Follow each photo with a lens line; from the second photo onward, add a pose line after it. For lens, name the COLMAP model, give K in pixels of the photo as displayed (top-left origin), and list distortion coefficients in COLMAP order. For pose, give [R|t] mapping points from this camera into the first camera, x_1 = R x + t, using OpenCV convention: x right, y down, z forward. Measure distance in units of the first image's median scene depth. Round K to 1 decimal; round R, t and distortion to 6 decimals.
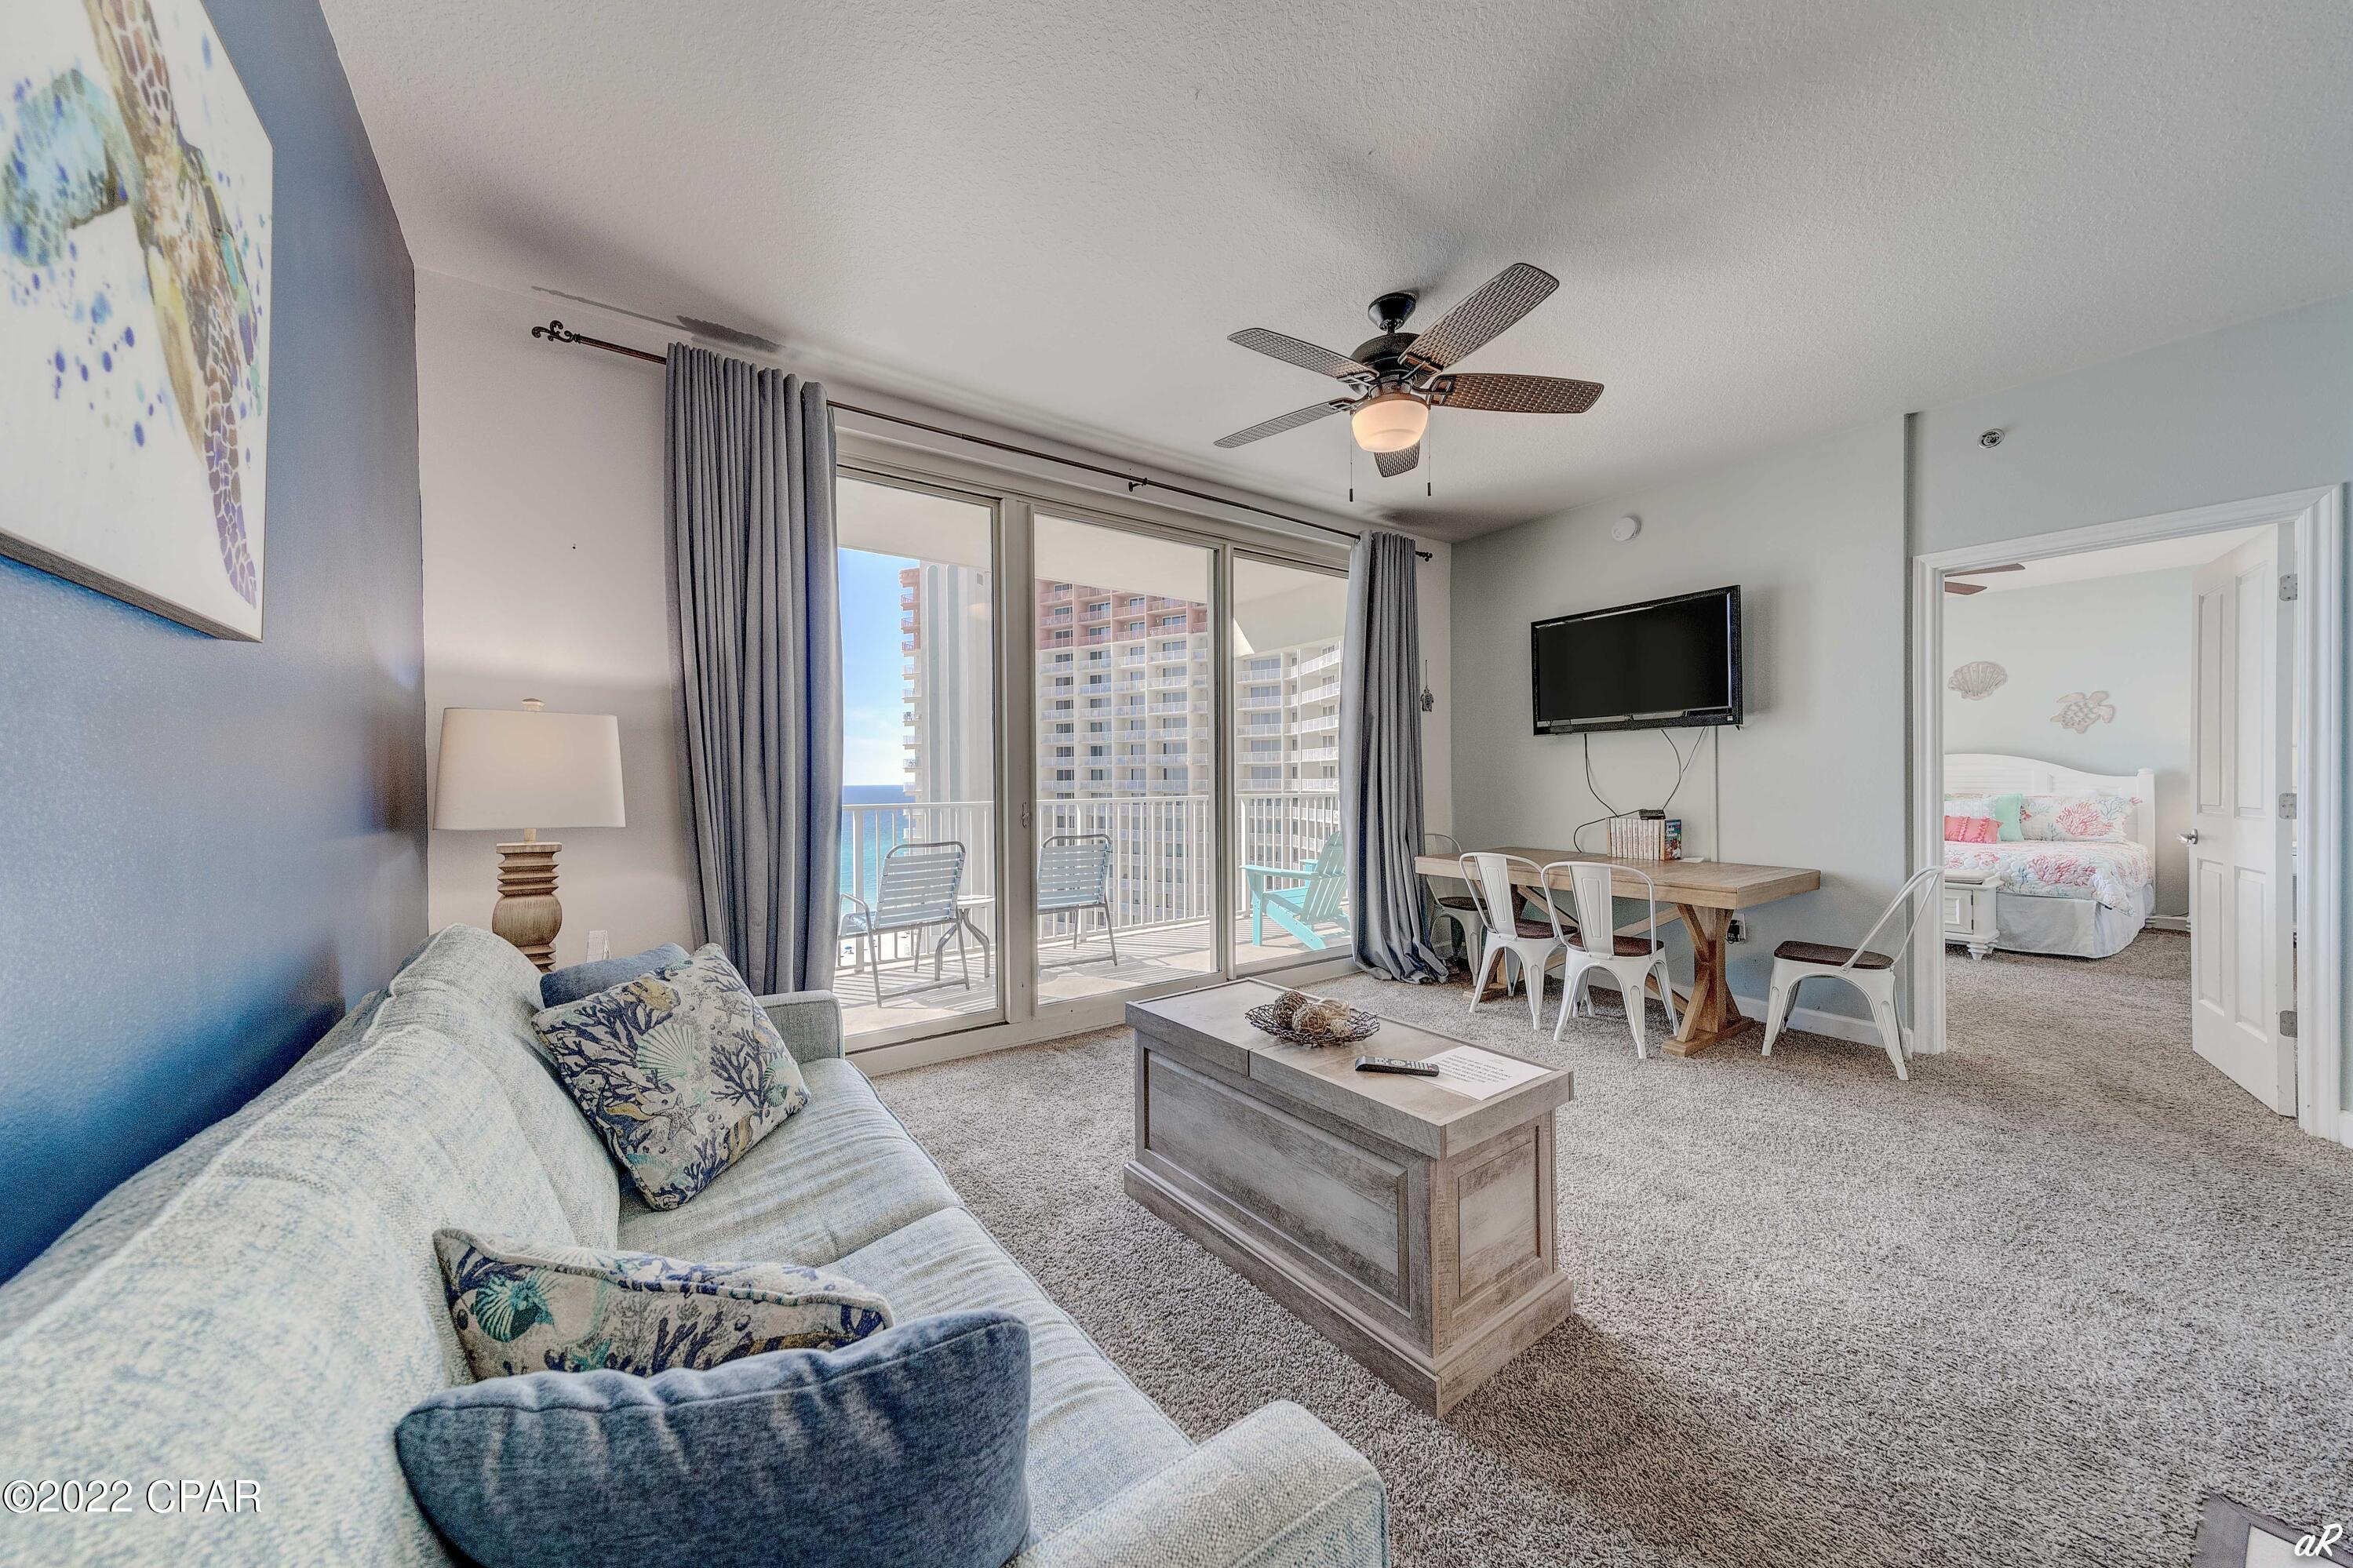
lens RADIAL K [[794.2, 0, 1161.2], [0, 794.2, 790.3], [0, 0, 1]] dist [0.014769, -0.000099]
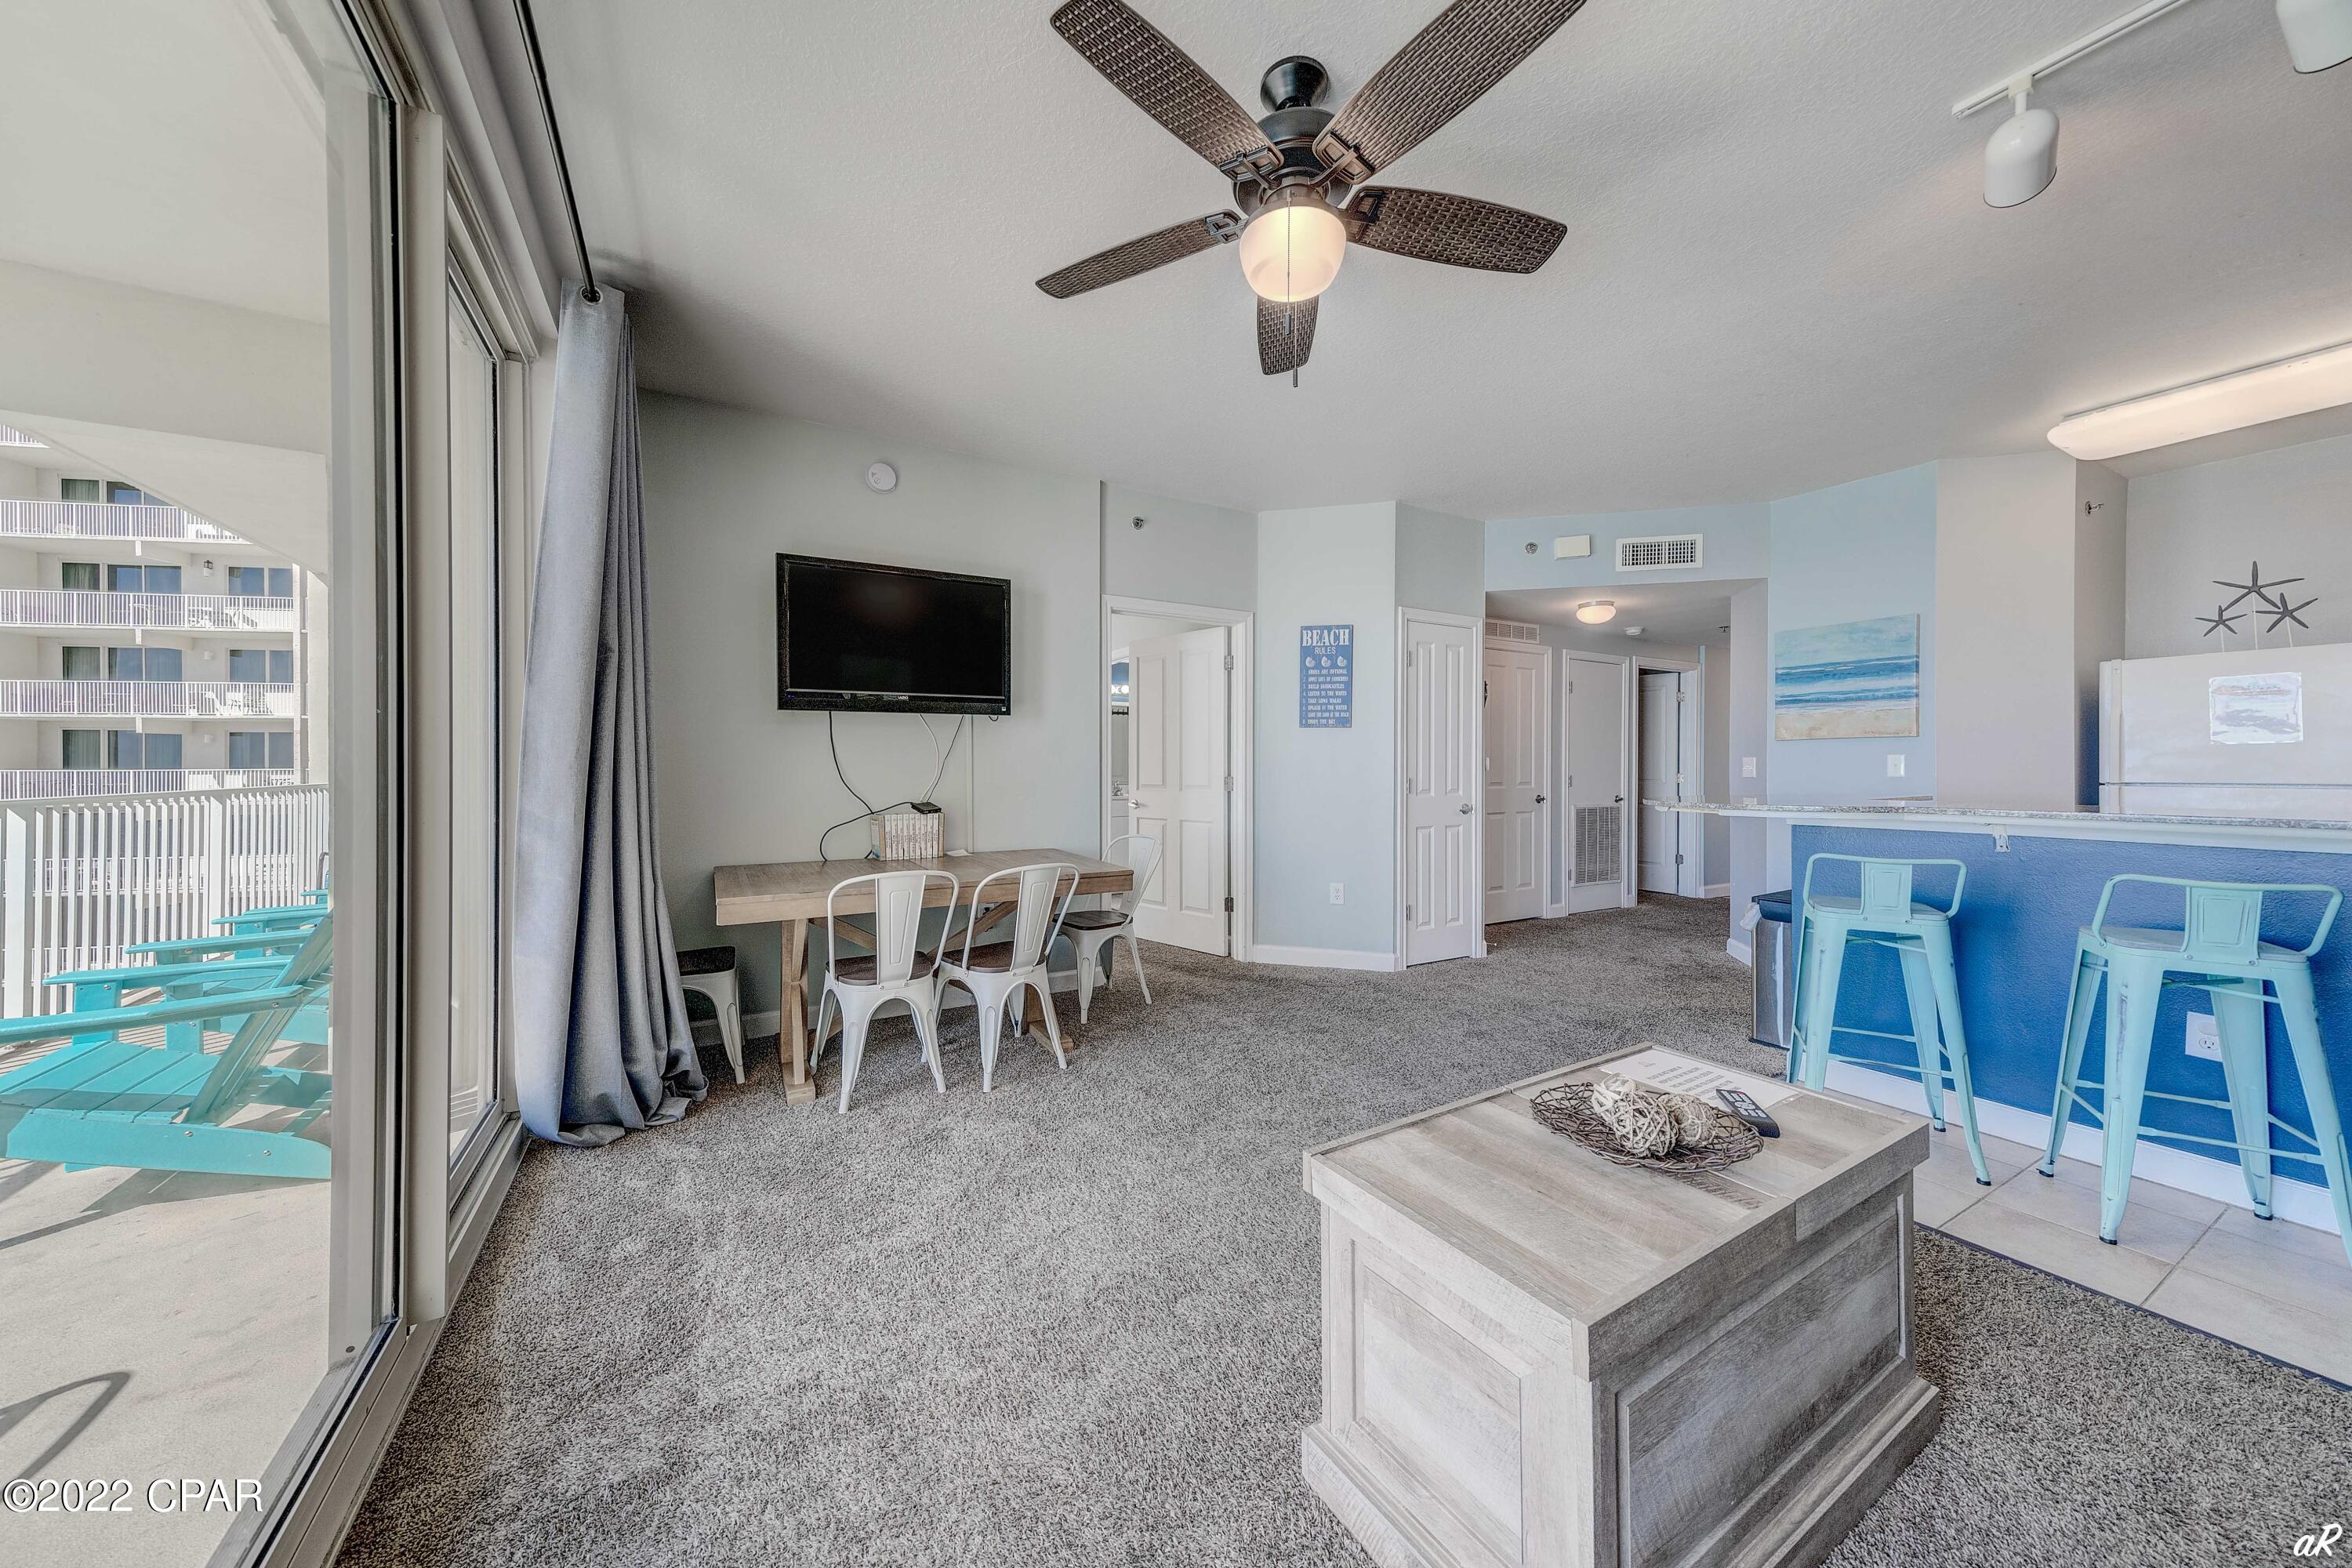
lens RADIAL K [[795.5, 0, 1172.2], [0, 795.5, 765.2], [0, 0, 1]] dist [0.017796, -0.002555]
pose [[0.075711, 0.009269, 0.997087, -0.235359], [0.014495, 0.999841, -0.010395, -0.003965], [-0.997024, 0.015240, 0.075564, 0.598950]]
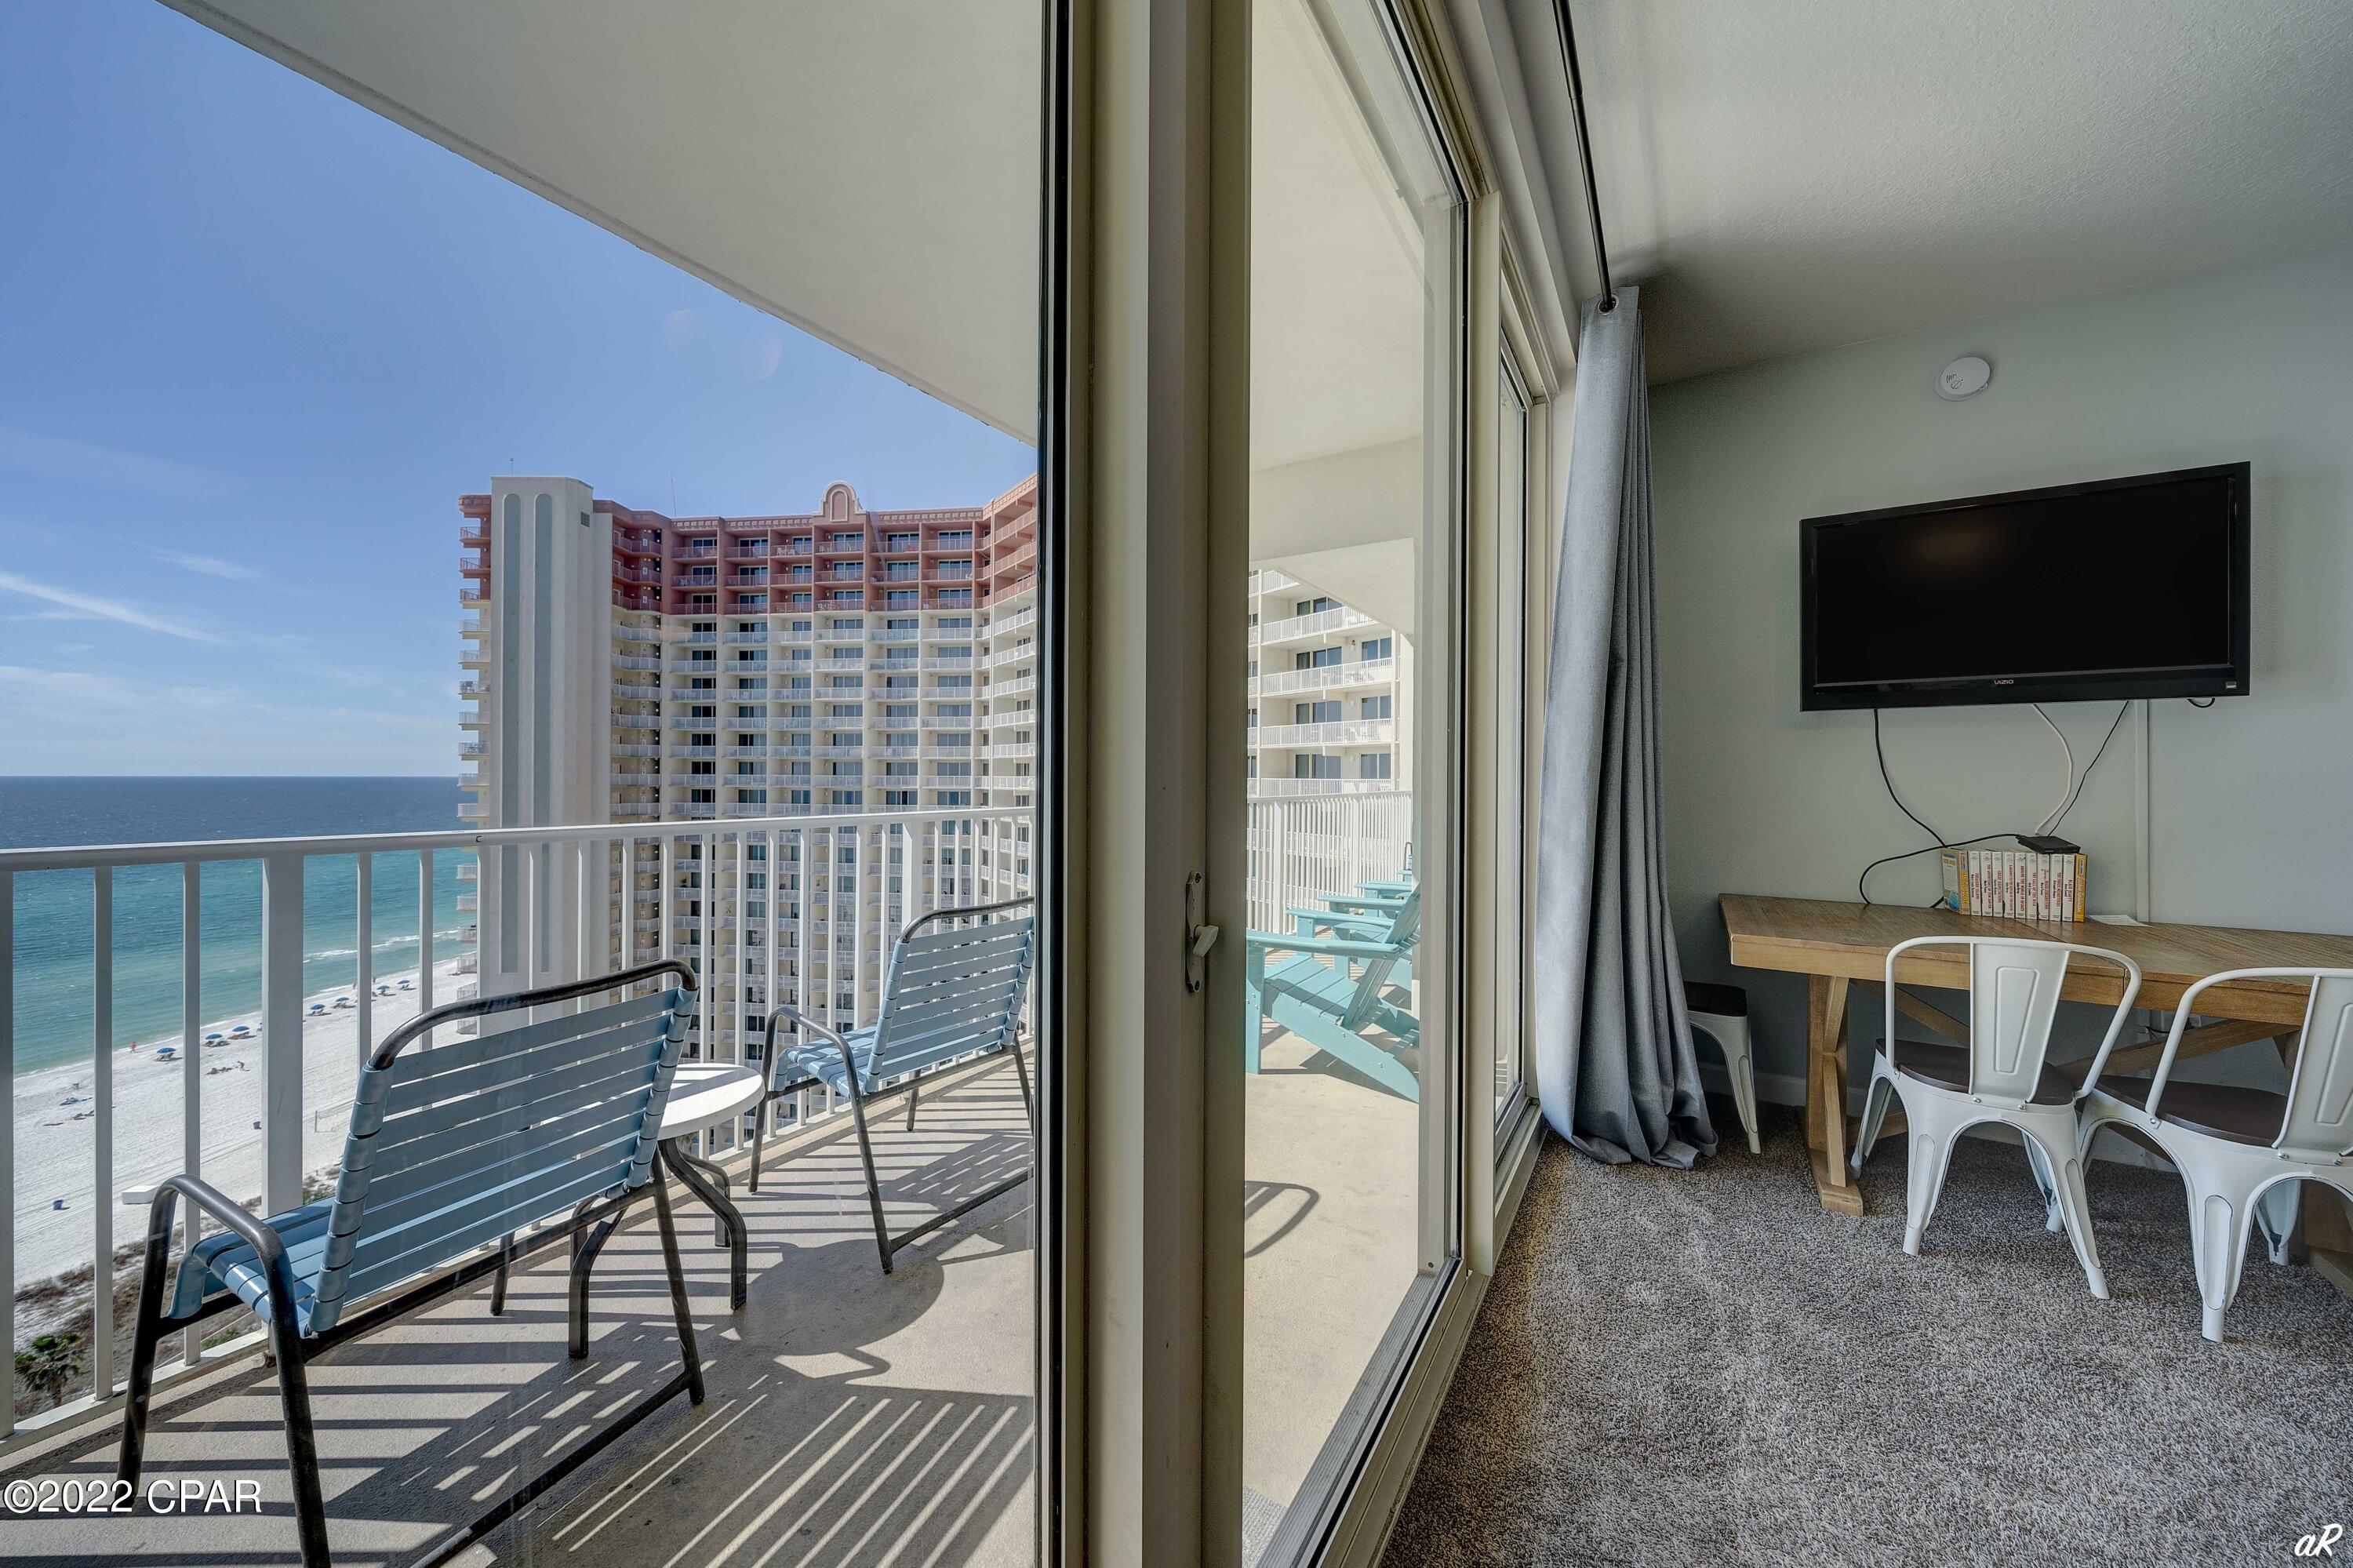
lens RADIAL K [[817.3, 0, 1165.7], [0, 817.3, 778.0], [0, 0, 1]] dist [0.000120, -0.000328]
pose [[0.920921, 0.013435, 0.389518, -0.211460], [-0.008393, 0.999858, -0.014643, -0.004717], [-0.389660, 0.010215, 0.920902, 0.634440]]
